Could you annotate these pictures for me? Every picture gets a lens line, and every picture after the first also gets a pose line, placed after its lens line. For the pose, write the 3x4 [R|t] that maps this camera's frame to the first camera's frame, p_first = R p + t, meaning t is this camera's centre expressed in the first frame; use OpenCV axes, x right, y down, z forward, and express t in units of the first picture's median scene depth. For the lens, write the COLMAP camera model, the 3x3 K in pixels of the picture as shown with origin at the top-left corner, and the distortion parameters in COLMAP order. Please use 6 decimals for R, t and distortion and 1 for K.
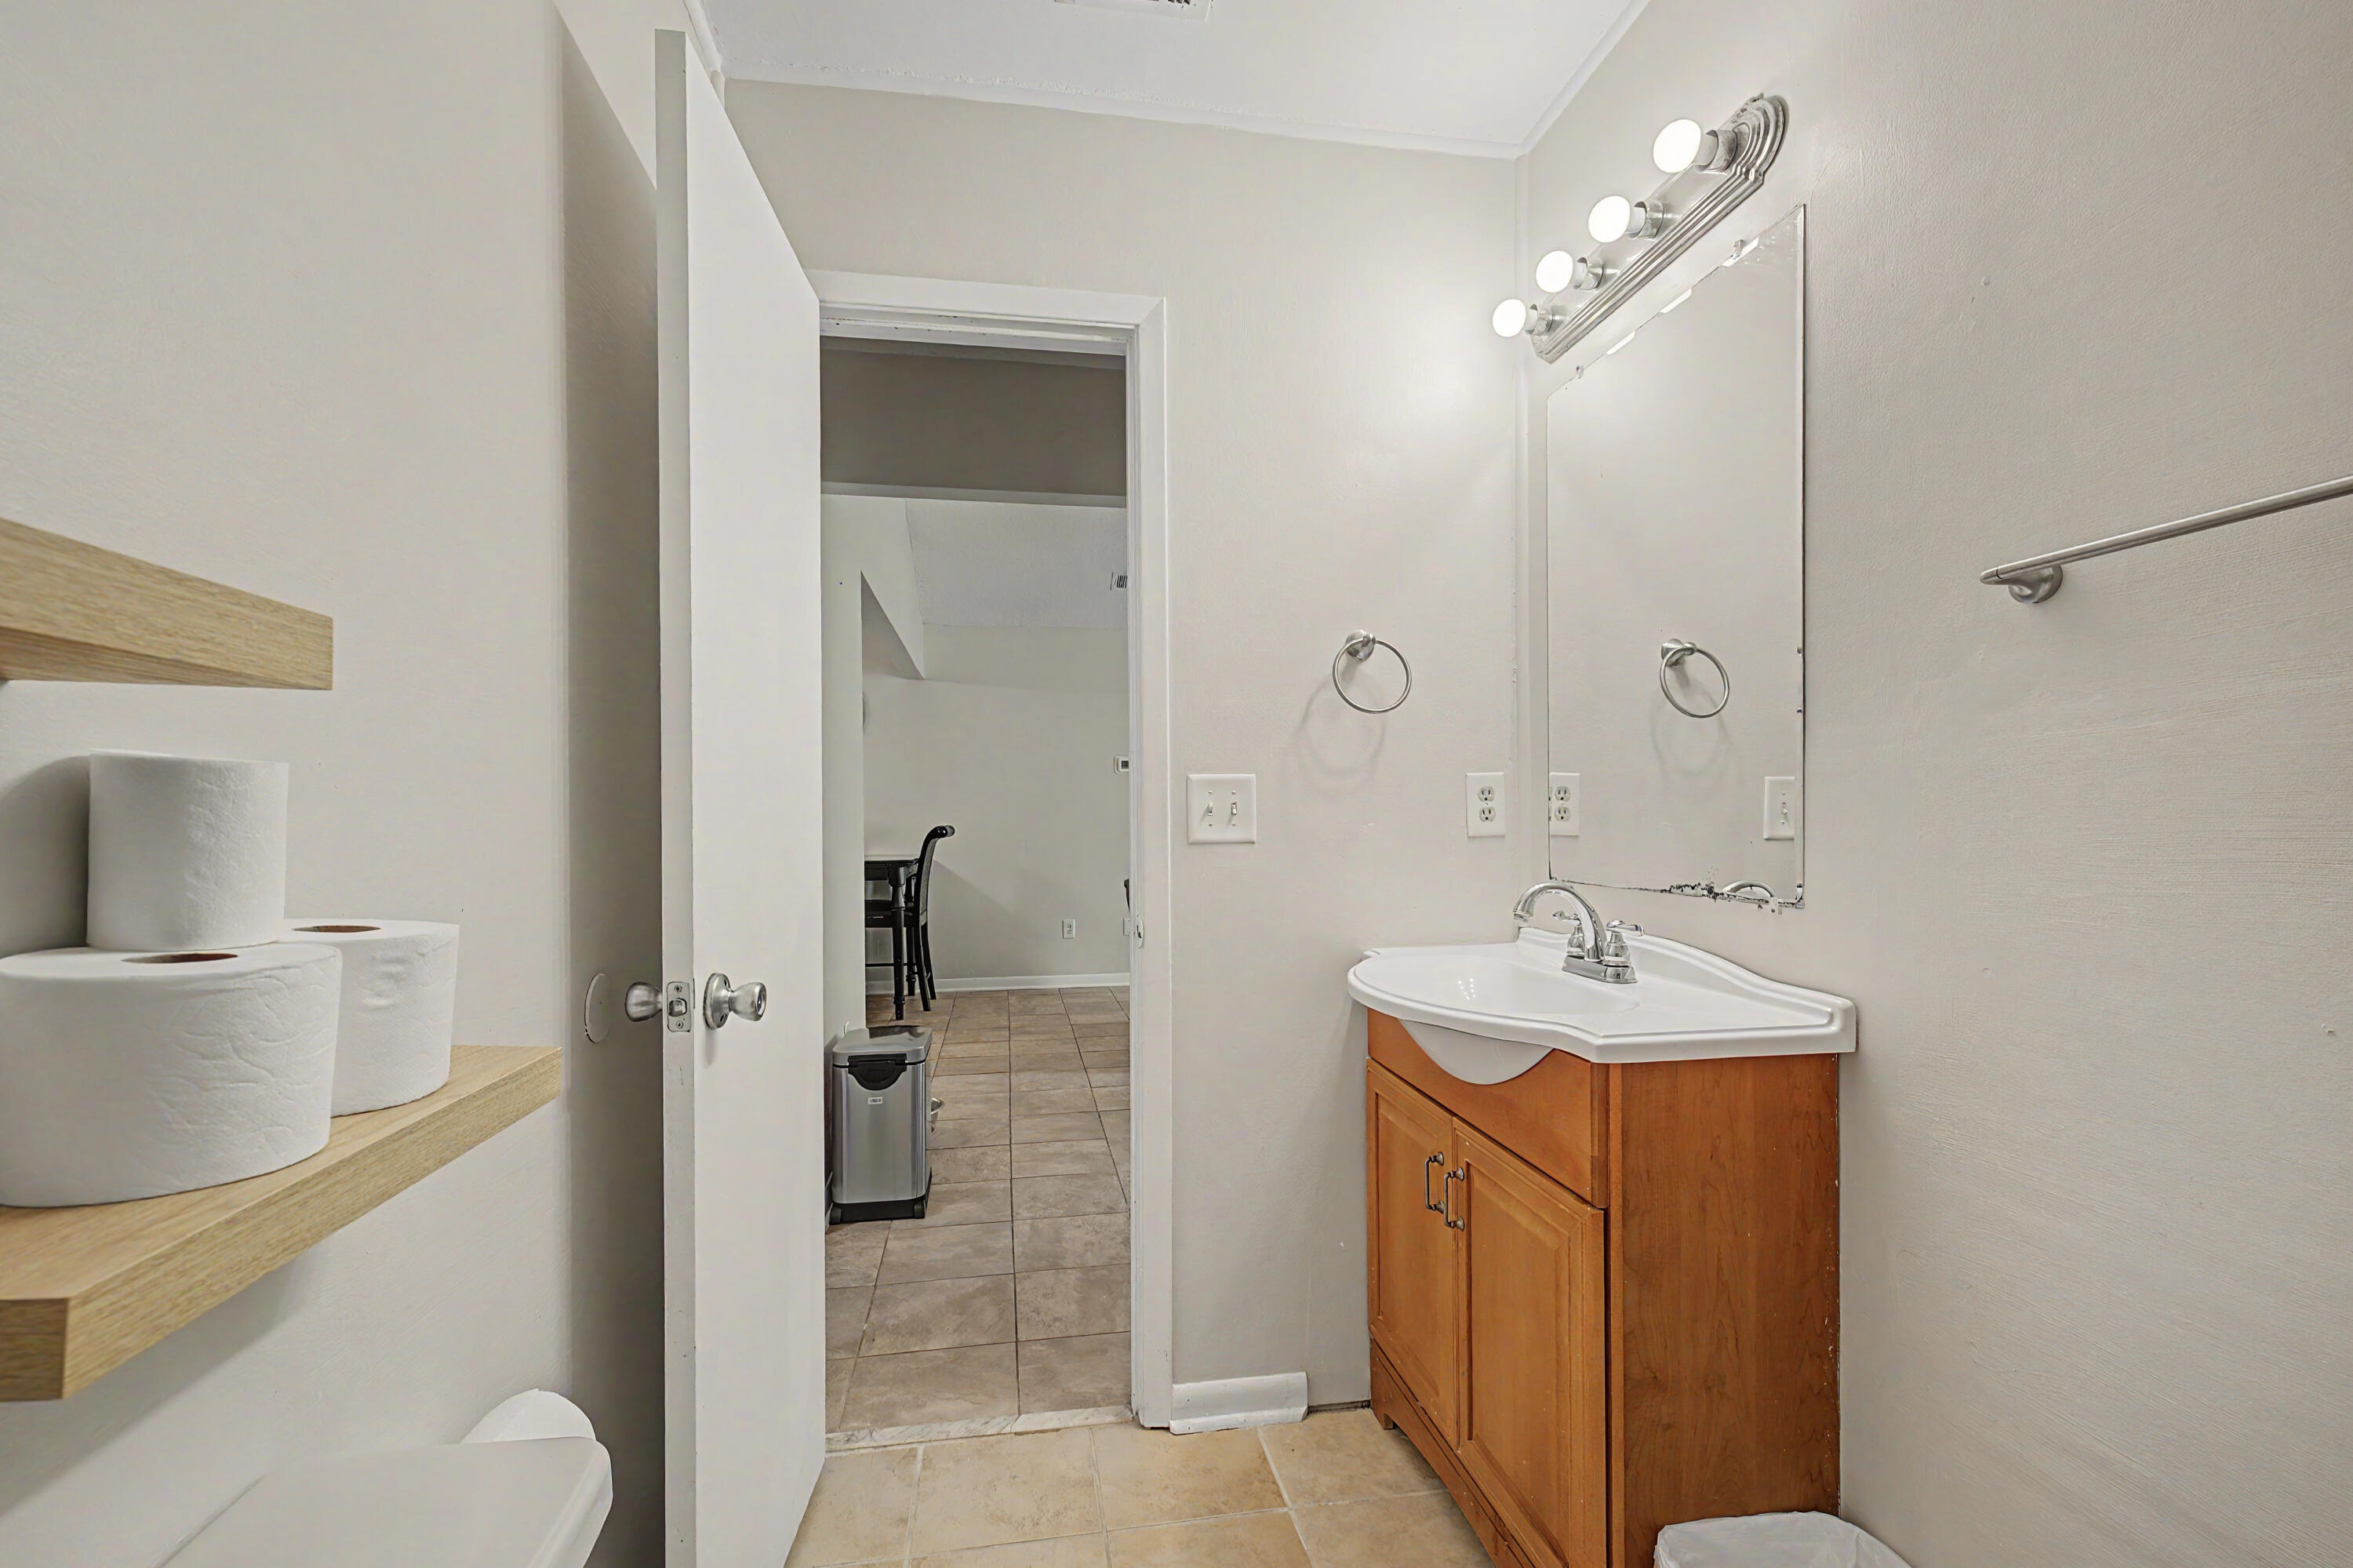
lens RADIAL K [[1000.5, 0, 1163.7], [0, 1000.5, 822.4], [0, 0, 1]] dist [0.002528, 0.000389]
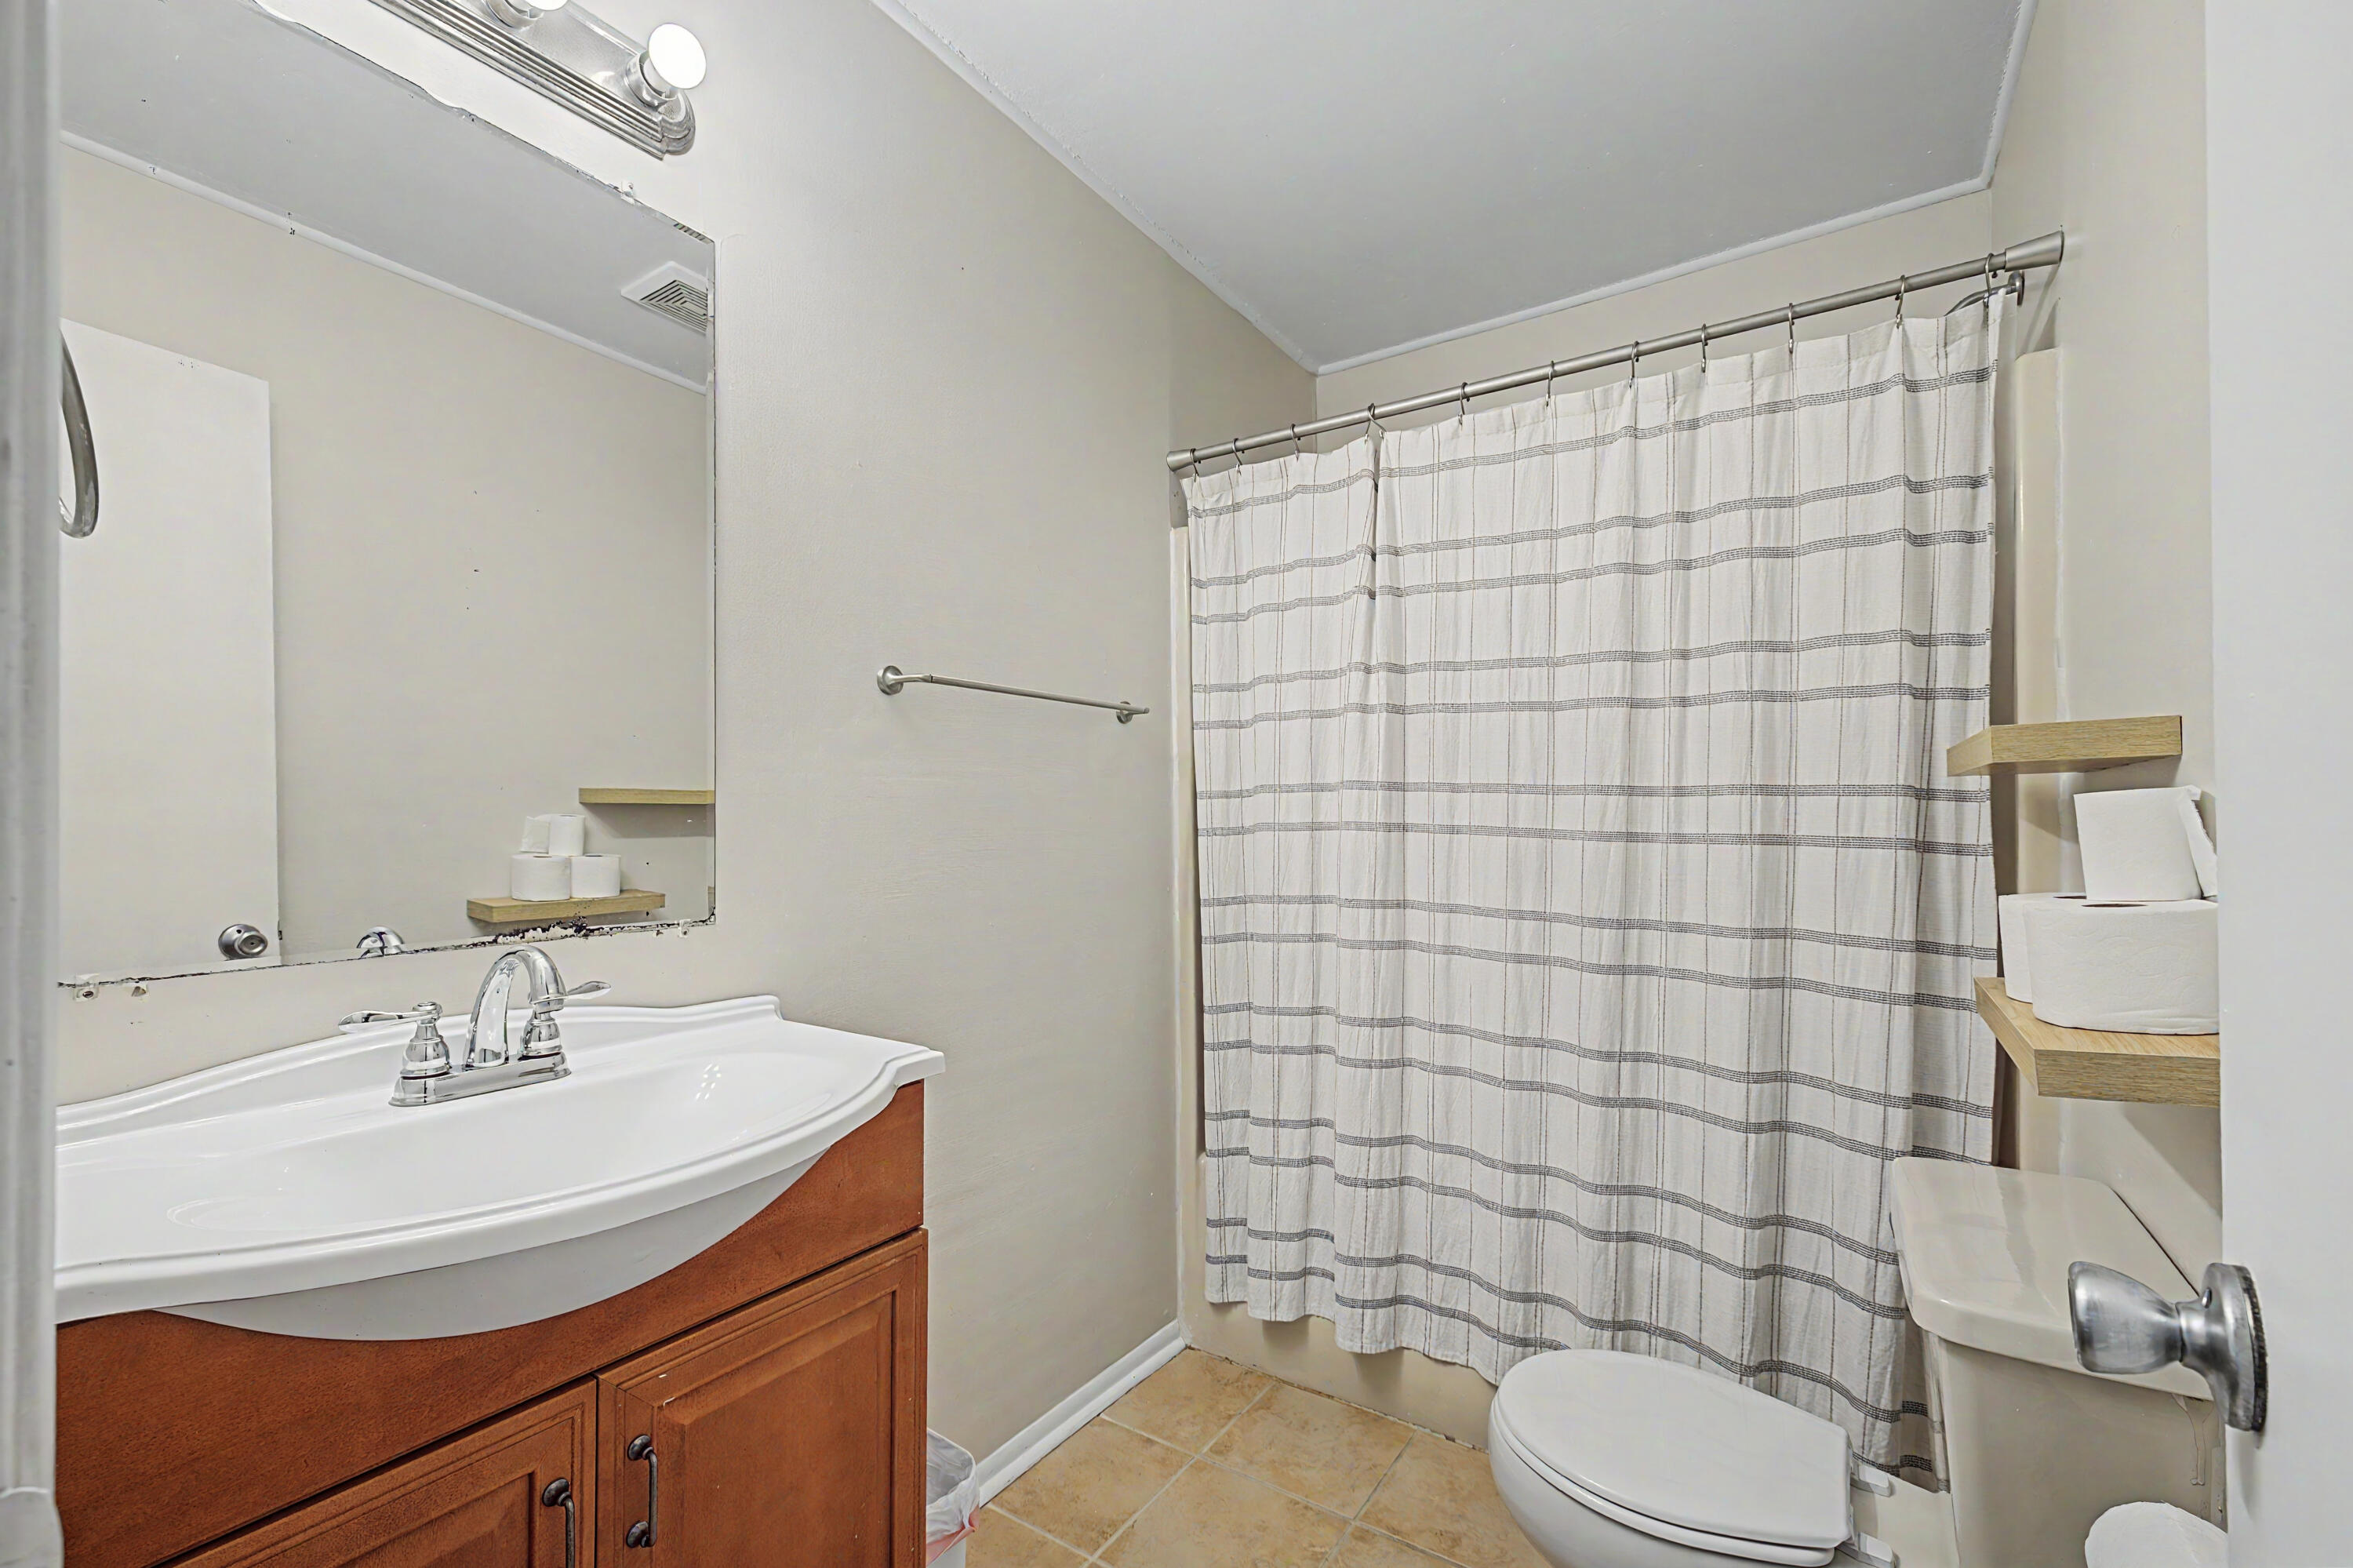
lens RADIAL K [[993.5, 0, 1173.9], [0, 993.5, 810.9], [0, 0, 1]] dist [0.005515, -0.000102]
pose [[-0.734031, 0.015567, 0.678938, -0.323726], [0.012682, 0.999877, -0.009214, -0.010038], [-0.678998, 0.001847, -0.734138, 1.254819]]
